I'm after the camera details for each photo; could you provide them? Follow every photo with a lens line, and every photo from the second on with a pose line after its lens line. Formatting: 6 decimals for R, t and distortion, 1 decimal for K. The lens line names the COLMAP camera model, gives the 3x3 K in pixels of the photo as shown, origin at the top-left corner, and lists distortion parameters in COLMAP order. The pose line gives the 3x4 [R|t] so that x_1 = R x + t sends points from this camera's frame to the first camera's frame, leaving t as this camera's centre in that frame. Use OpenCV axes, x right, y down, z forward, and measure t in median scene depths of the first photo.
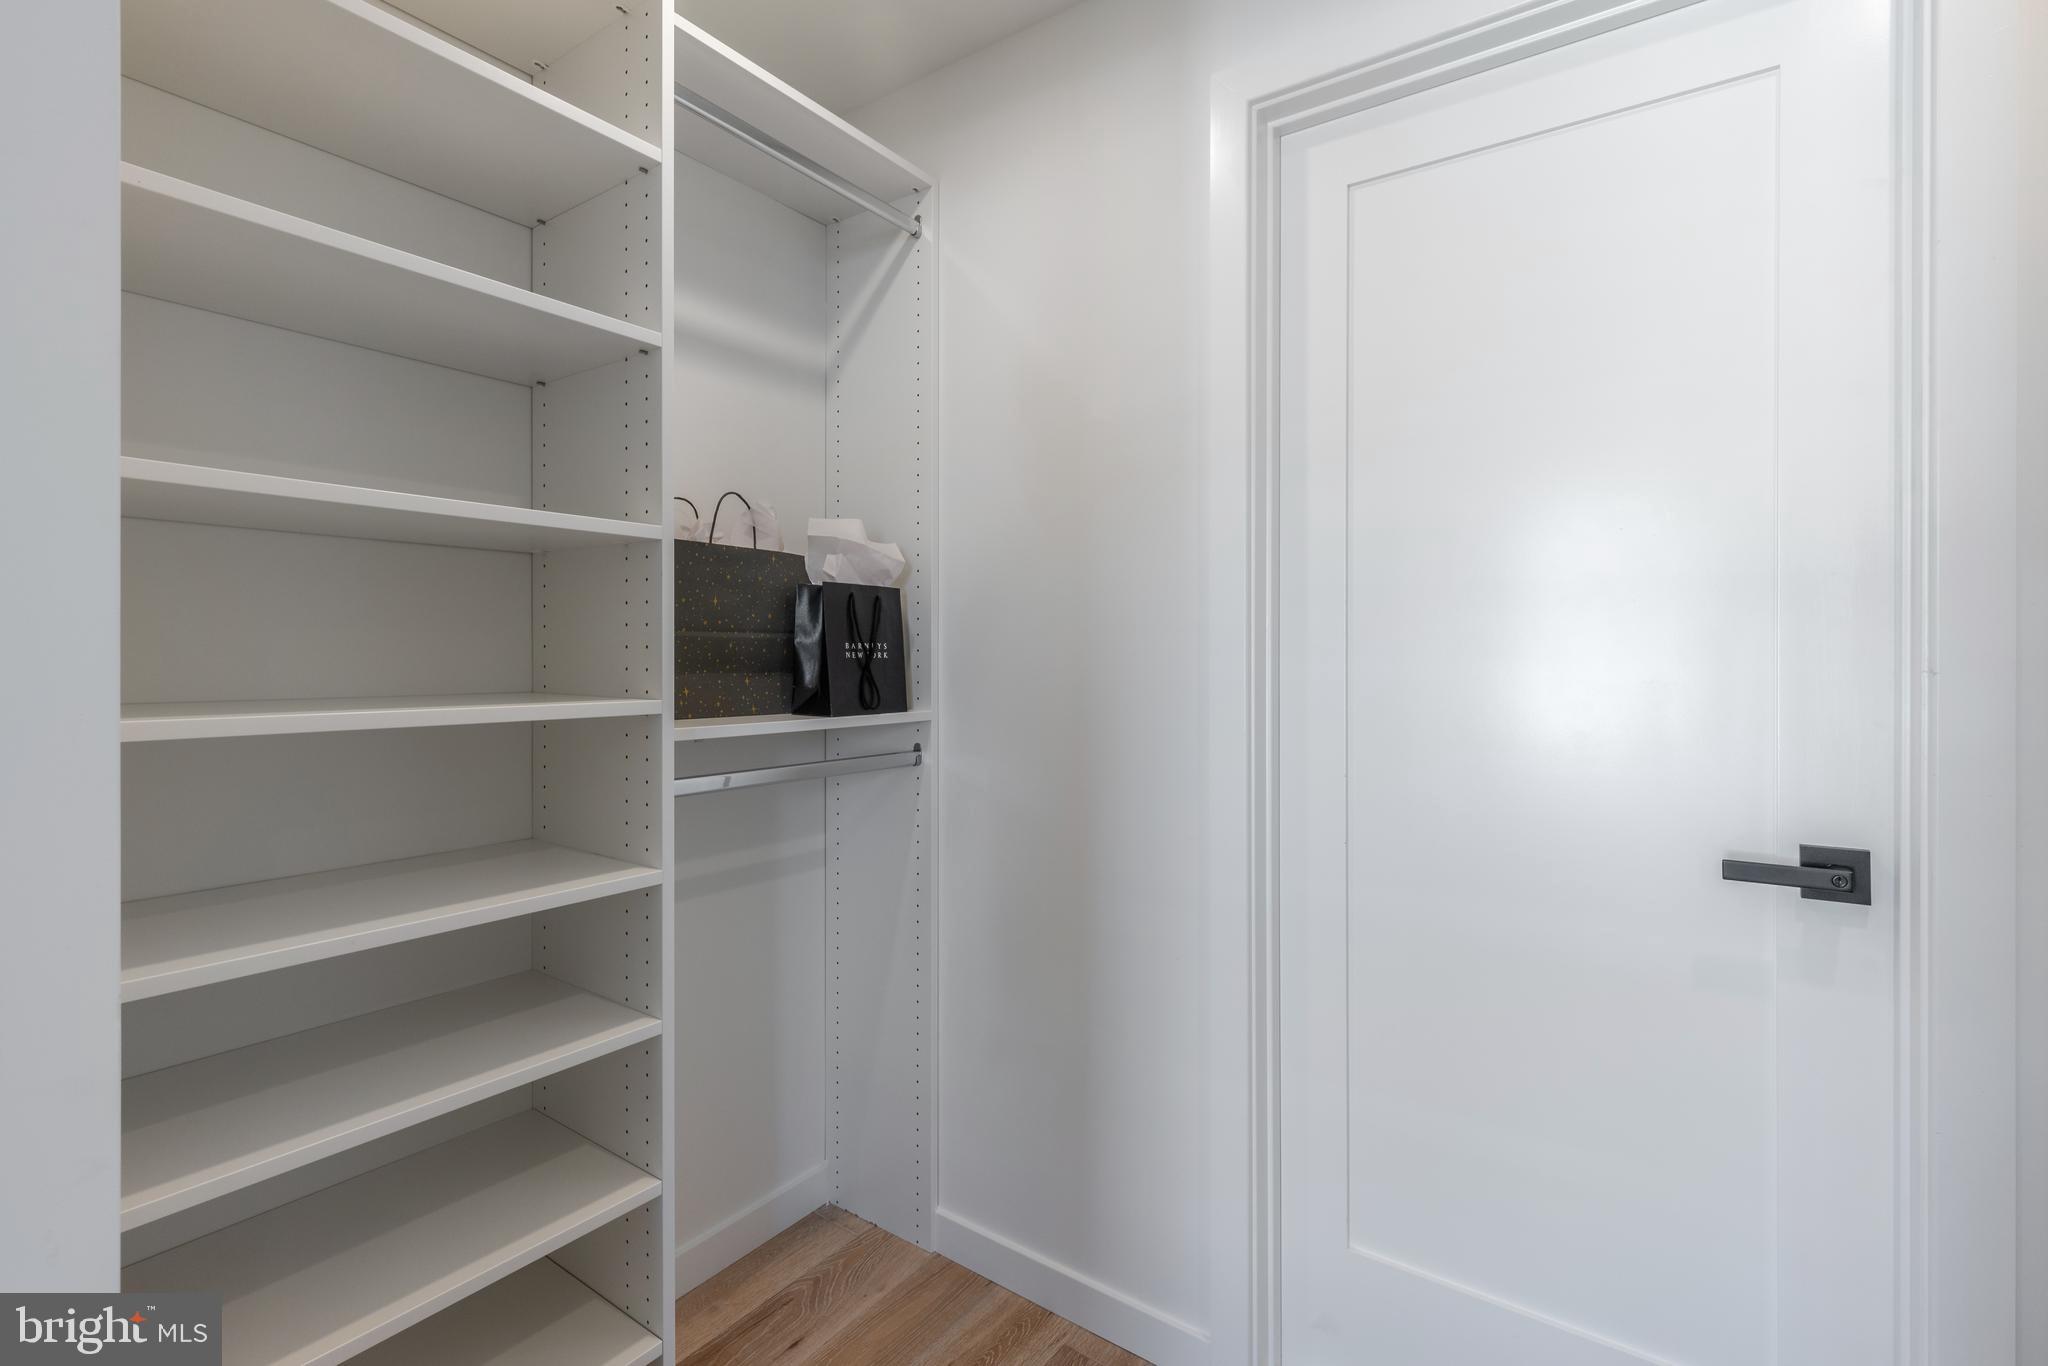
lens RADIAL K [[926.0, 0, 1024.2], [0, 926.0, 679.6], [0, 0, 1]] dist [0.011500, -0.003377]
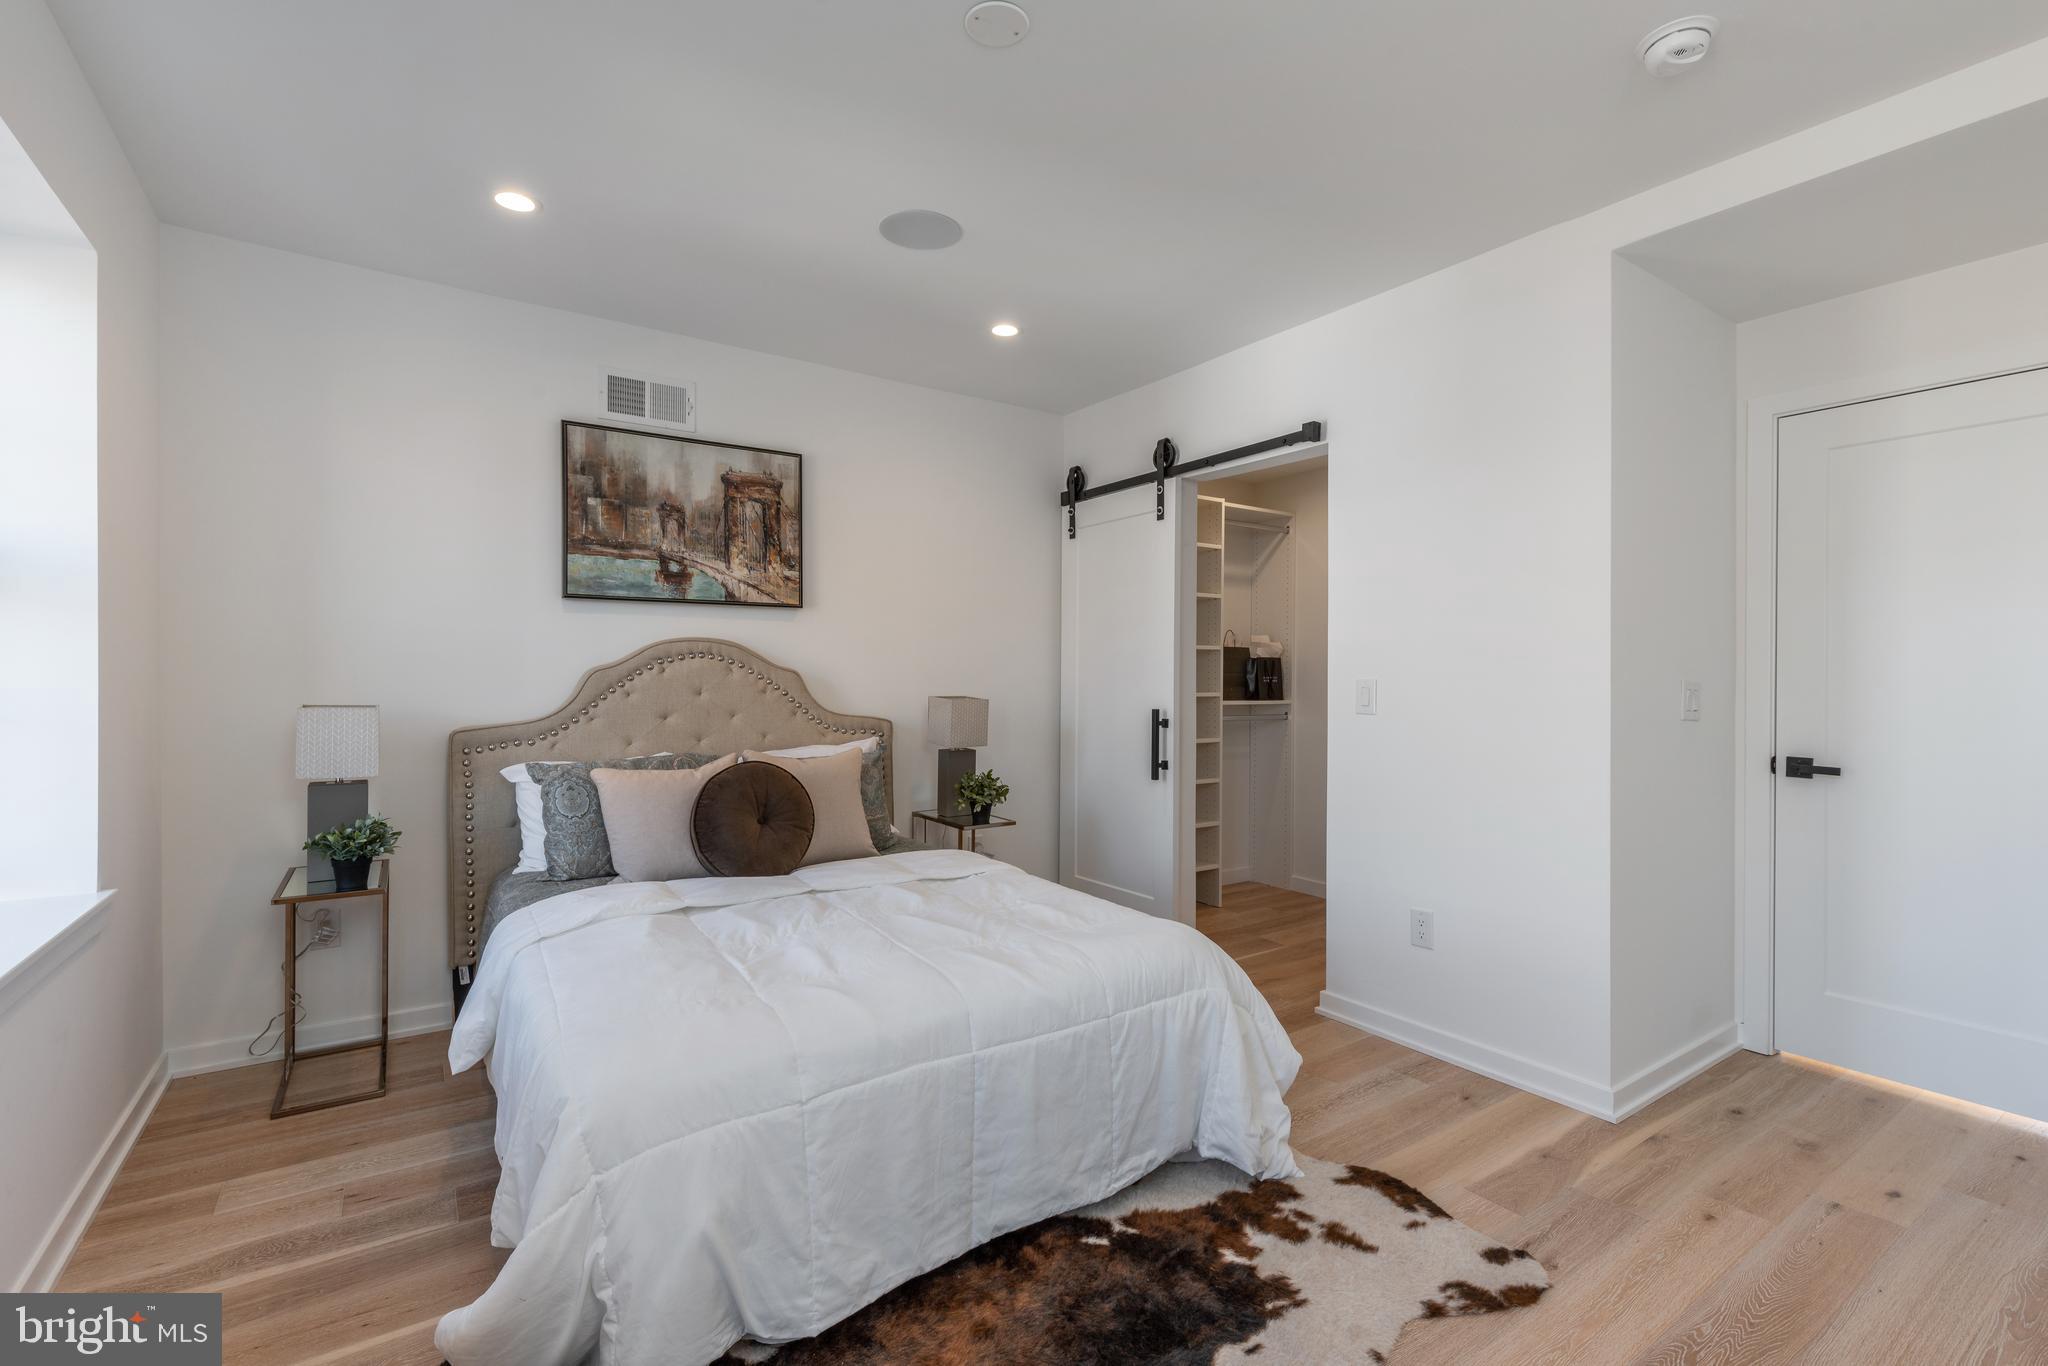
lens RADIAL K [[926.0, 0, 1034.5], [0, 926.0, 693.7], [0, 0, 1]] dist [0.011500, -0.003377]
pose [[0.943261, 0.004126, -0.332026, 0.109670], [-0.004553, 0.999990, -0.000508, 0.020581], [0.332020, 0.001991, 0.943270, -2.130127]]
